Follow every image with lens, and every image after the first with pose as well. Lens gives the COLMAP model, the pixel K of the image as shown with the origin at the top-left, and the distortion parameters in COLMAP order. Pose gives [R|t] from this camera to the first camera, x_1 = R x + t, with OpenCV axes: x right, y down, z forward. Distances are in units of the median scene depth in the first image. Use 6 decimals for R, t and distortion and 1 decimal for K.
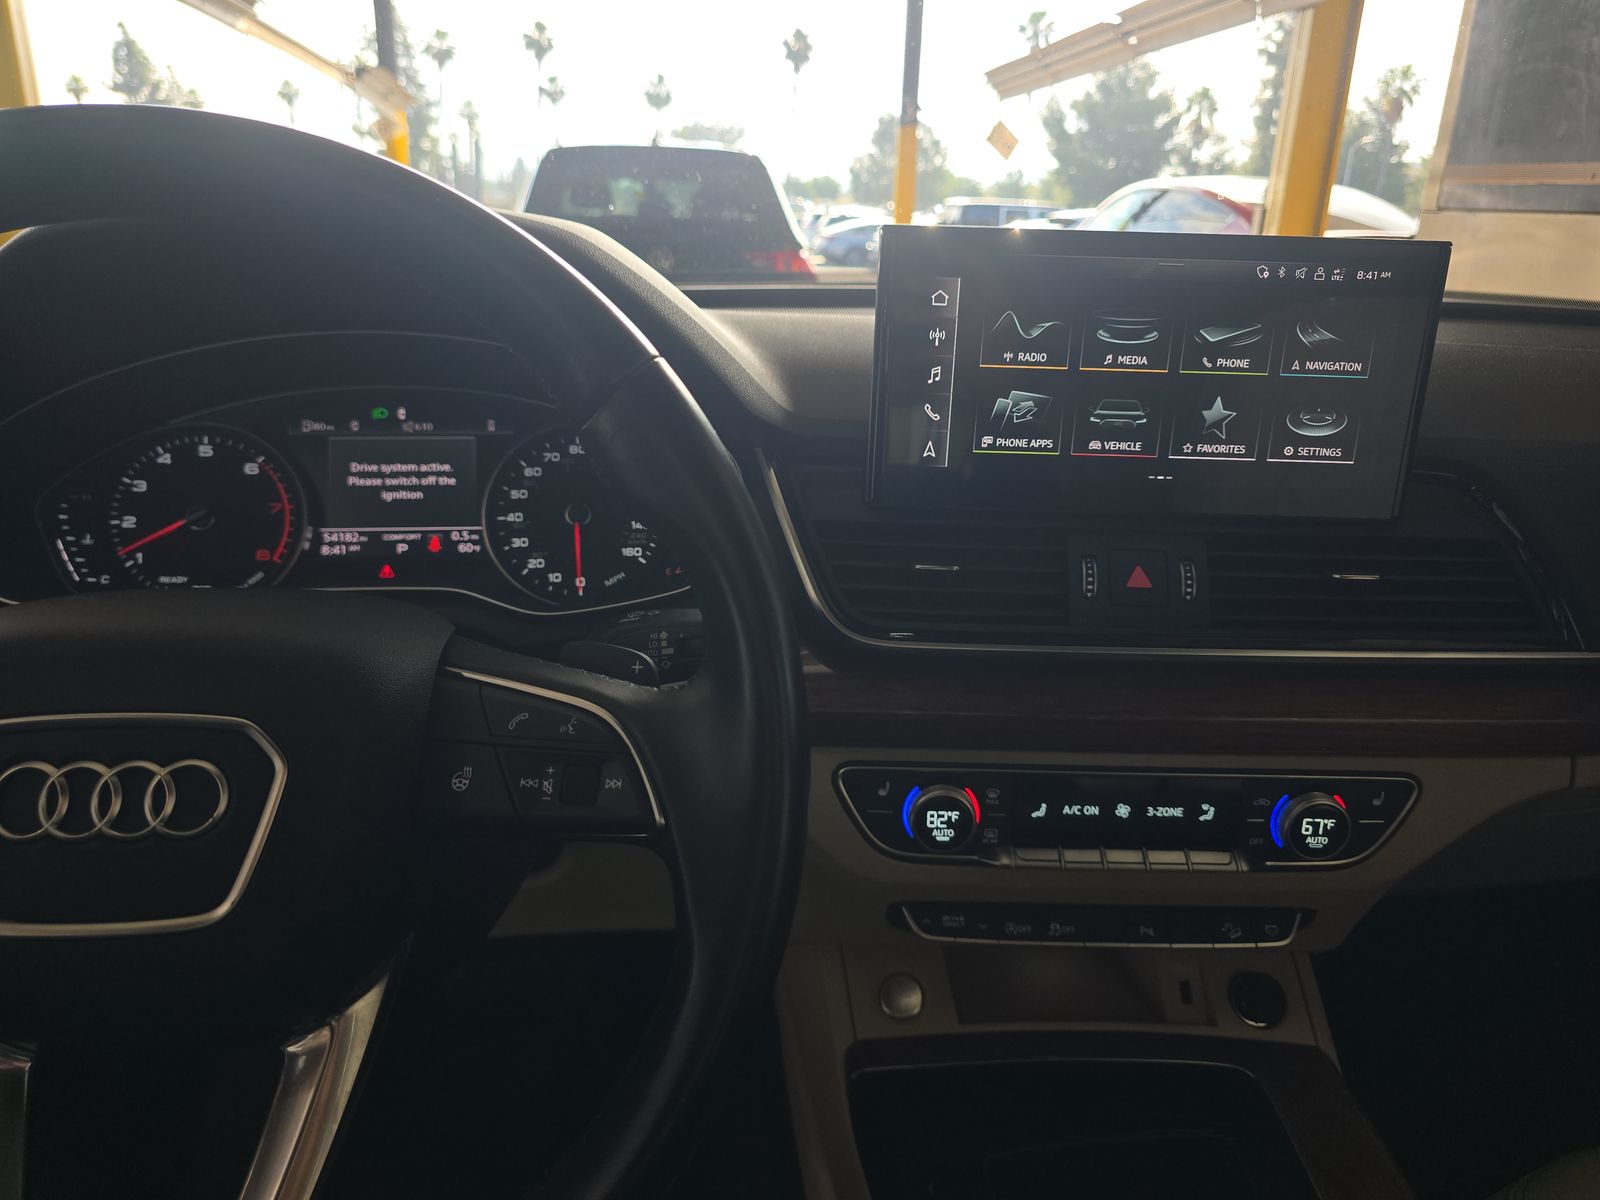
lens RADIAL K [[1022.7, 0, 800.0], [0, 1022.7, 600.0], [0, 0, 1]] dist [0.053178, -0.089950]
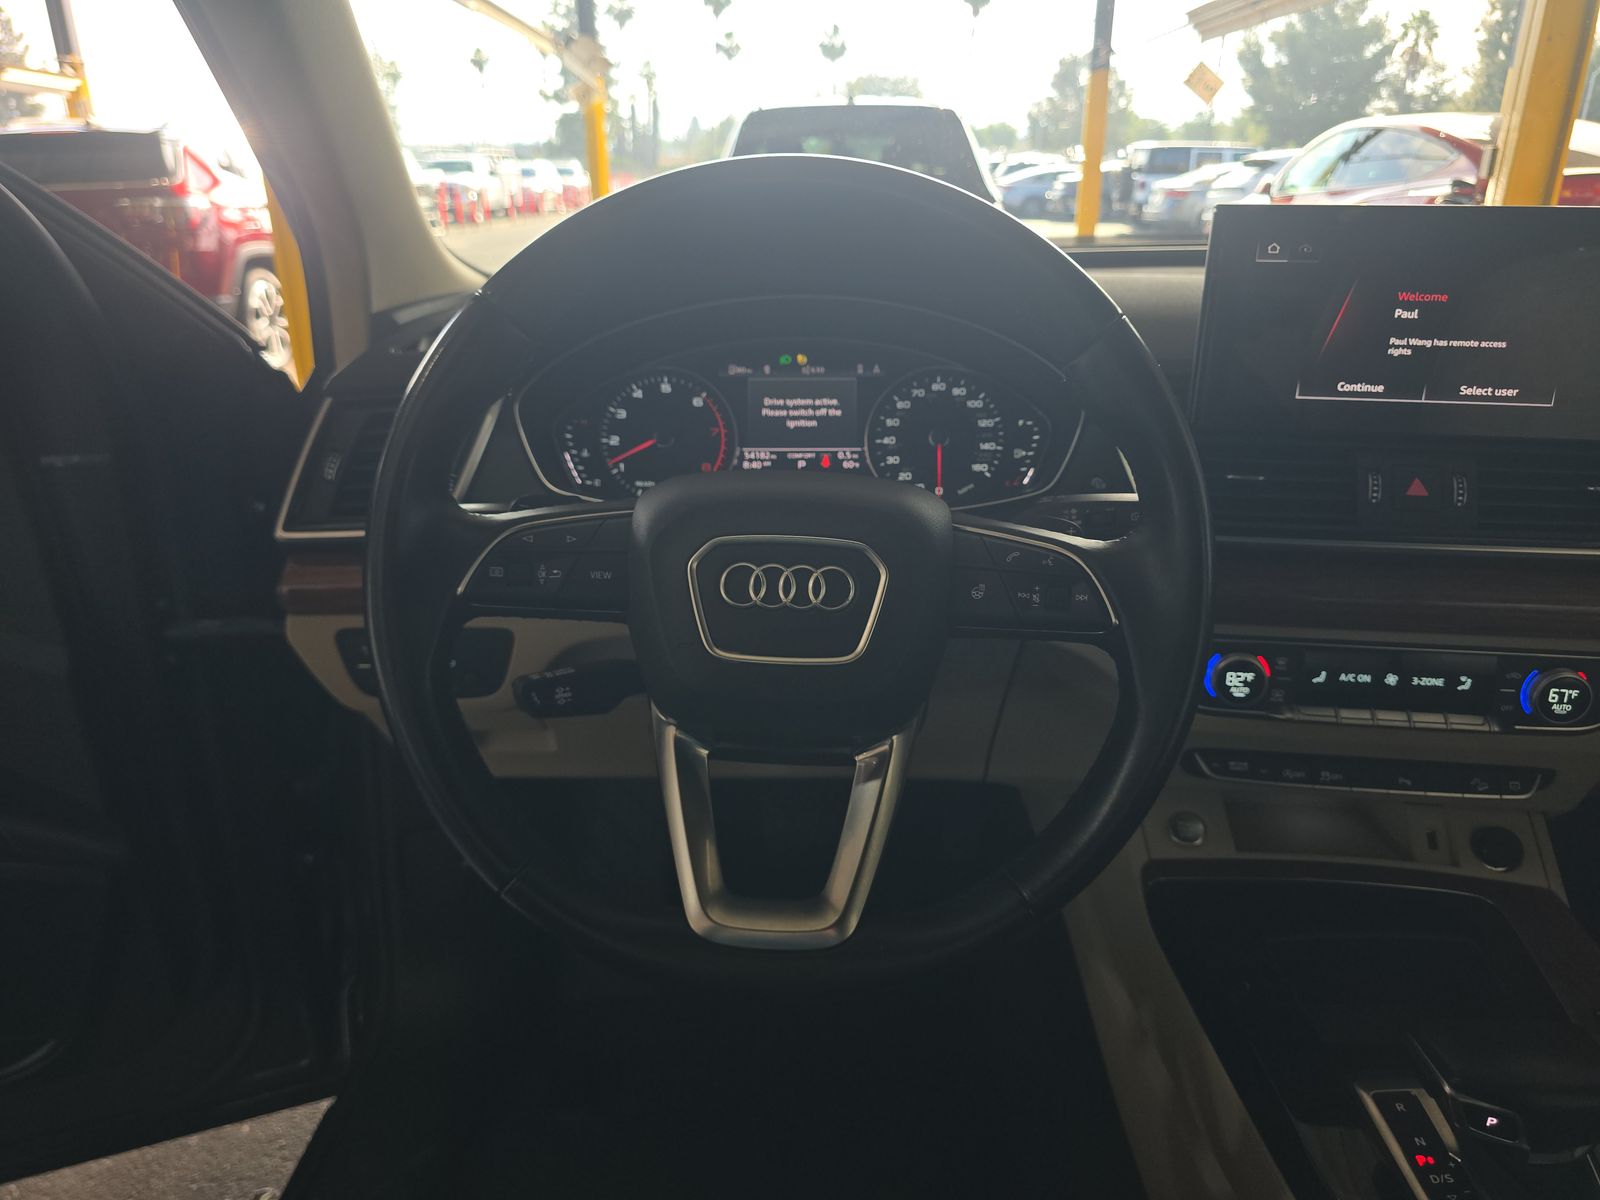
lens RADIAL K [[1007.1, 0, 834.0], [0, 1007.1, 594.8], [0, 0, 1]] dist [0.046892, -0.052098]
pose [[0.990774, 0.026236, -0.132964, -0.173706], [-0.020882, 0.998920, 0.041508, 0.061851], [0.133909, -0.038349, 0.990251, -0.268604]]
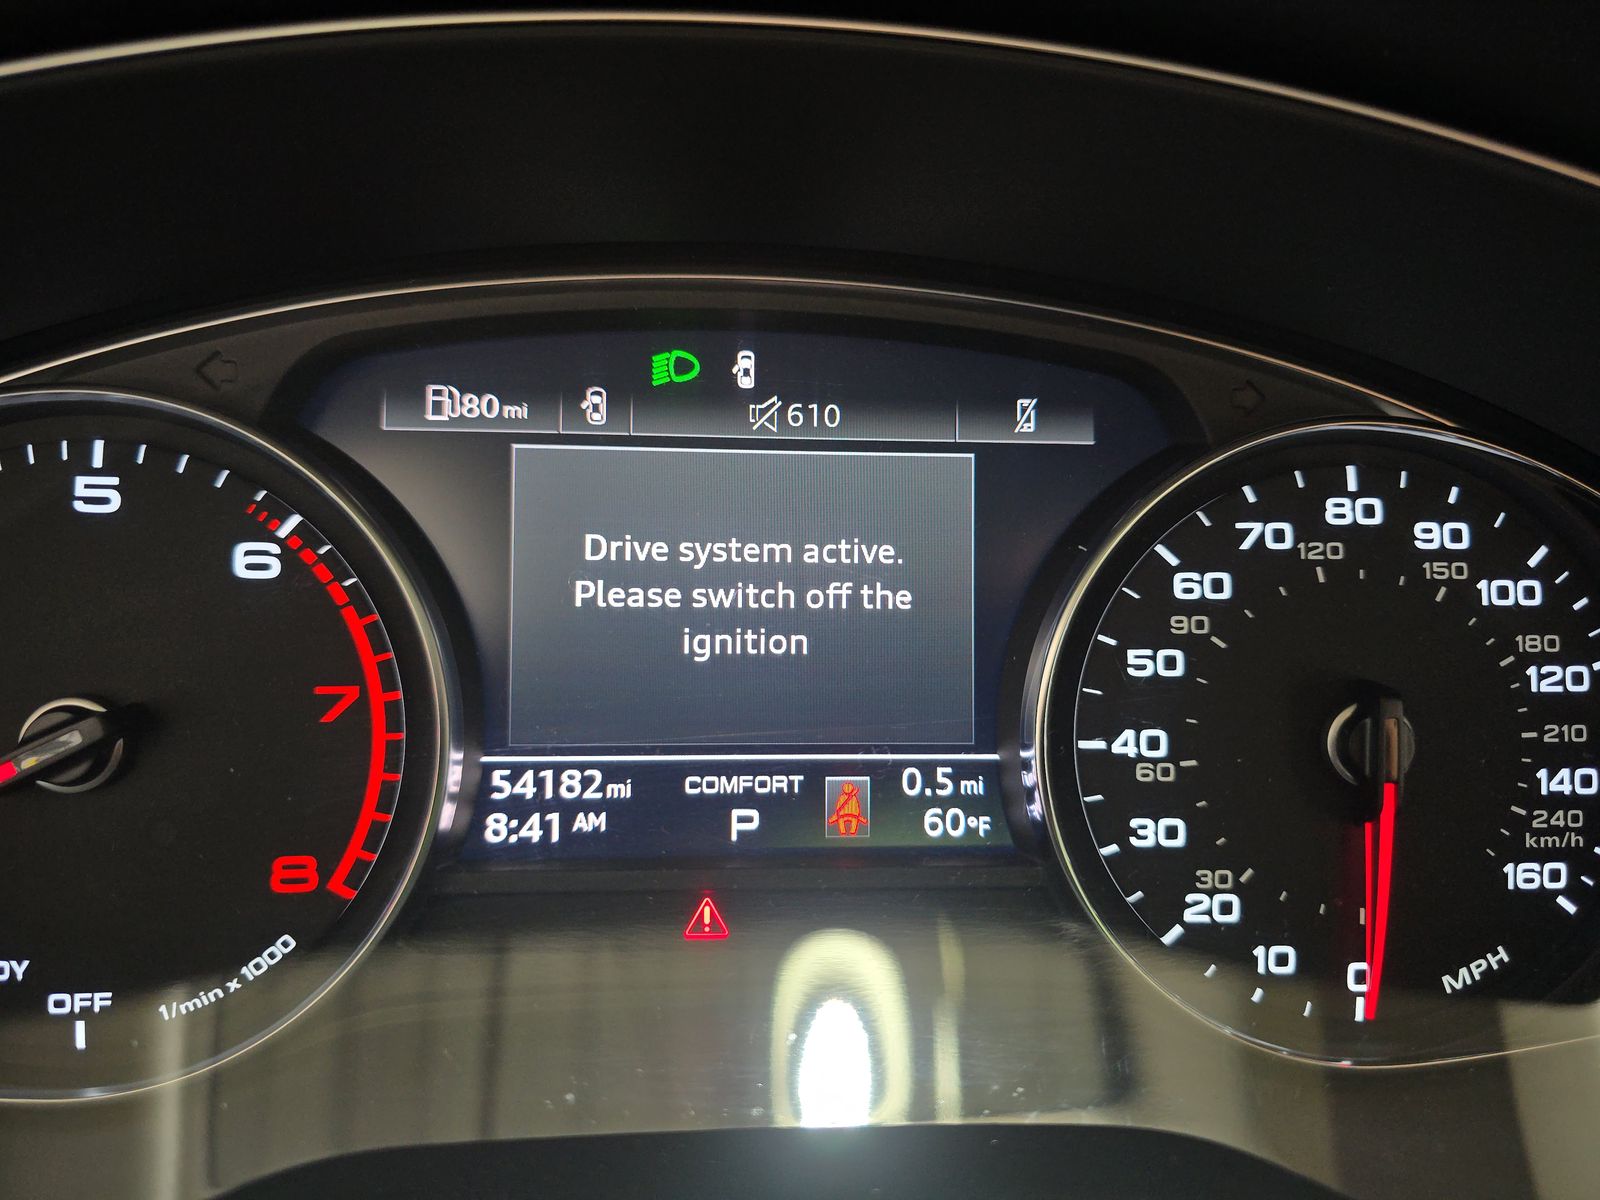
lens RADIAL K [[1064.9, 0, 800.0], [0, 1064.9, 600.0], [0, 0, 1]] dist [-0.034177, -0.001904]
pose [[0.998623, 0.037520, -0.036664, -0.365227], [-0.035744, 0.998210, 0.047944, -0.132172], [0.038397, -0.046567, 0.998177, 0.702230]]
